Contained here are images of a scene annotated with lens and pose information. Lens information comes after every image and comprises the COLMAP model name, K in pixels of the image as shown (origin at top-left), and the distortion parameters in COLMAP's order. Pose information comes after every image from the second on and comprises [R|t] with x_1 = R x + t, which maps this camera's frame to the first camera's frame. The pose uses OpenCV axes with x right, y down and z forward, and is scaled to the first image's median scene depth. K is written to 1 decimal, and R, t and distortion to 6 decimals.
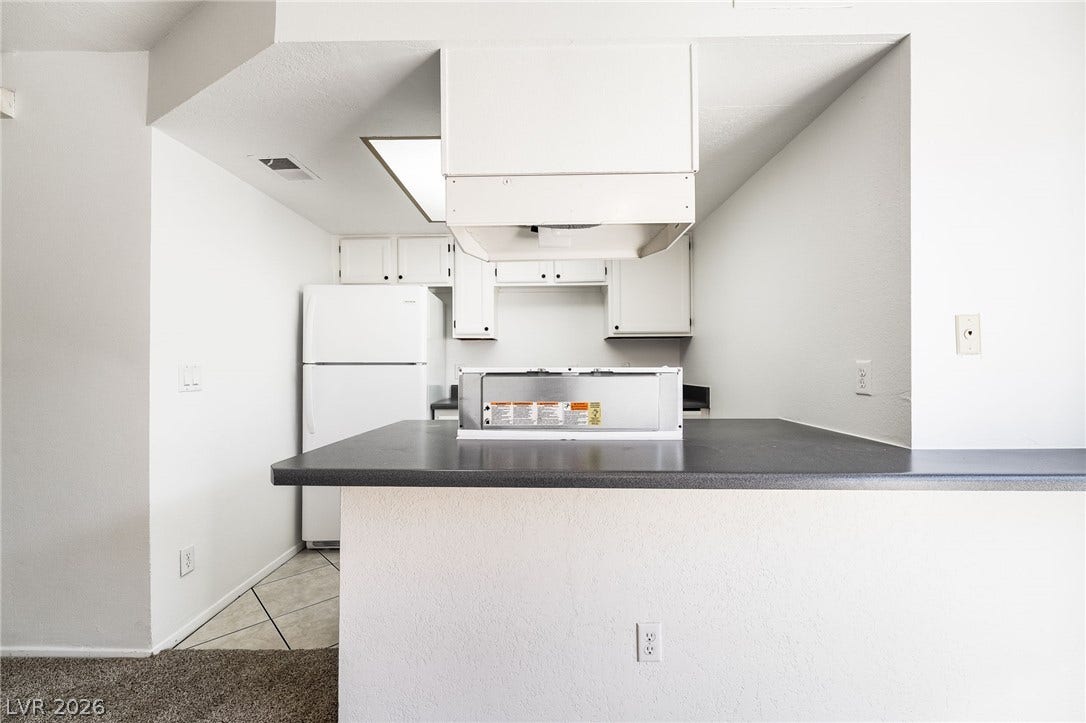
lens RADIAL K [[445.3, 0, 534.5], [0, 445.3, 361.4], [0, 0, 1]] dist [-0.002261, -0.000100]
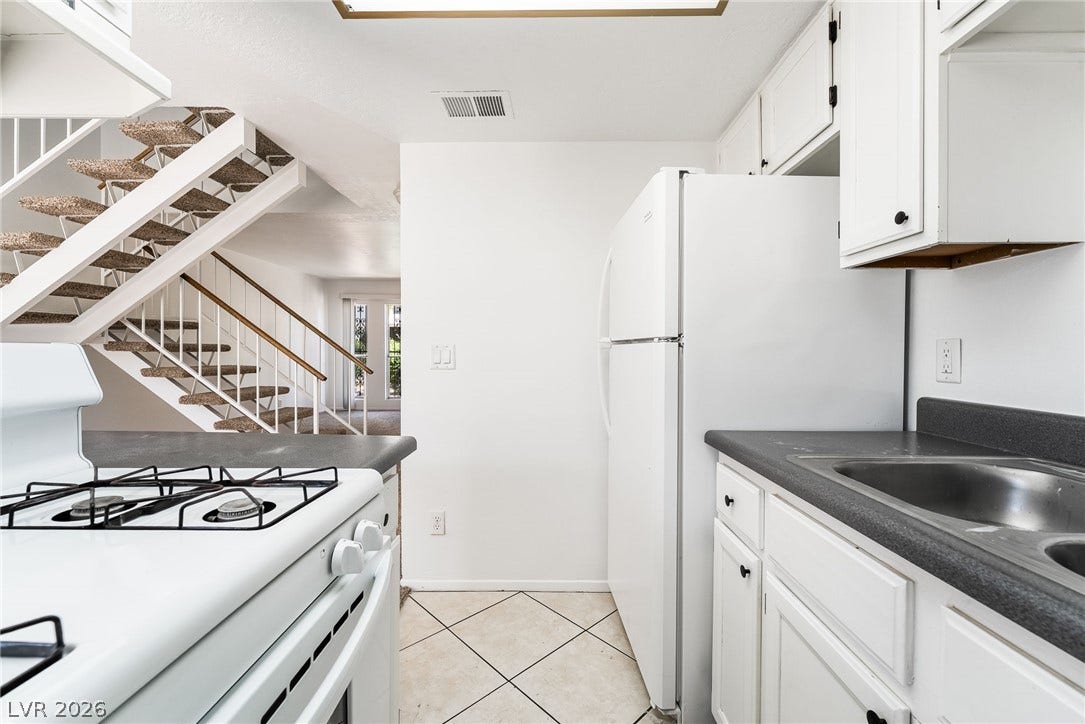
lens RADIAL K [[444.9, 0, 534.0], [0, 444.9, 361.9], [0, 0, 1]] dist [-0.002261, -0.000100]
pose [[0.019788, 0.025757, -0.999472, 0.287726], [0.005649, 0.999649, 0.025874, 0.021253], [0.999788, -0.006158, 0.019636, 1.136206]]
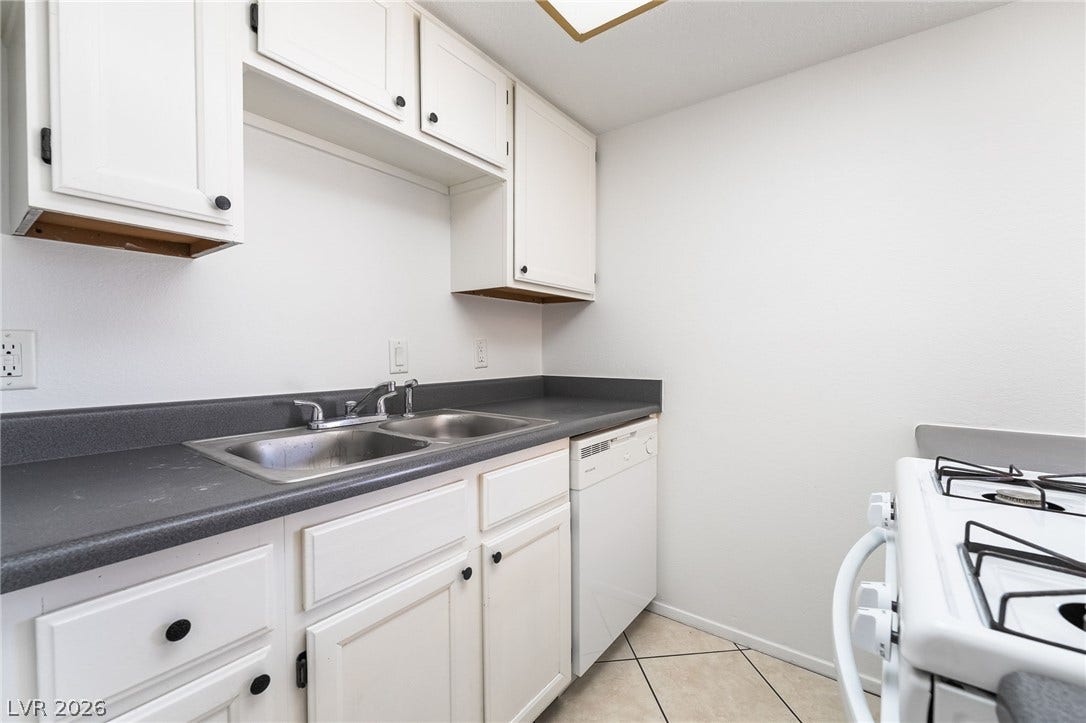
lens RADIAL K [[458.7, 0, 543.0], [0, 458.7, 361.5], [0, 0, 1]] dist [-0.002477, -0.000035]
pose [[0.580185, -0.011349, 0.814405, -0.344613], [-0.009498, 0.999741, 0.020698, 0.025995], [-0.814429, -0.019744, 0.579927, 1.032087]]
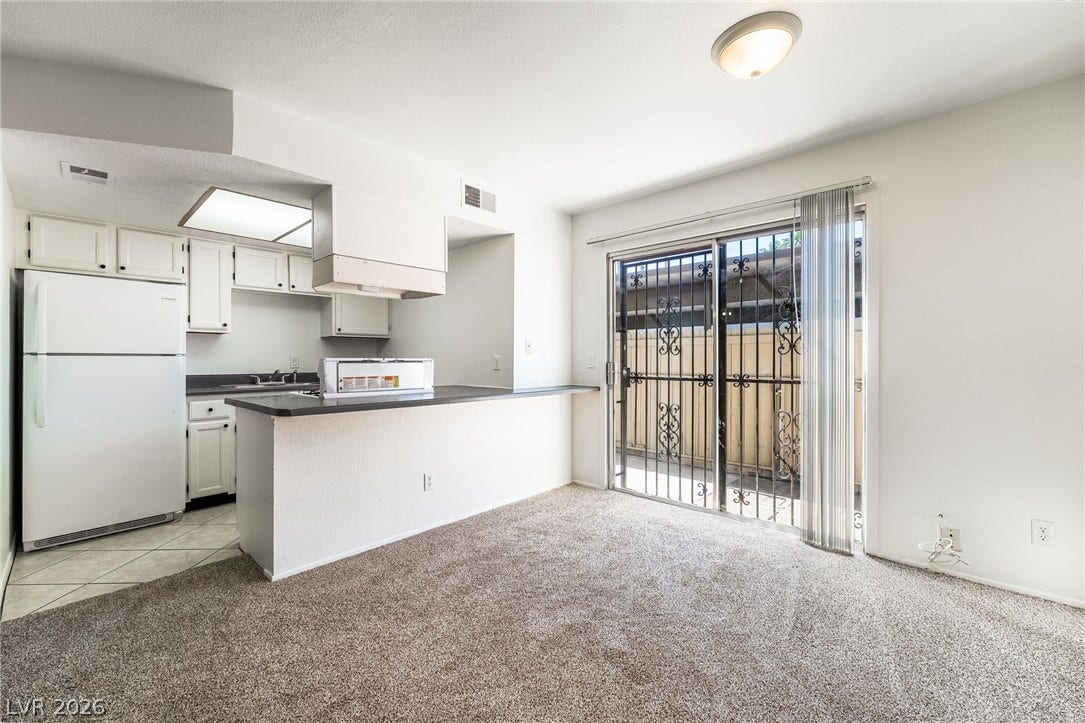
lens RADIAL K [[458.3, 0, 542.5], [0, 458.3, 361.5], [0, 0, 1]] dist [-0.002477, -0.000035]
pose [[0.664989, -0.001749, 0.746851, -0.680048], [-0.009662, 0.999893, 0.010944, -0.000323], [-0.746791, -0.014494, 0.664901, -0.597592]]
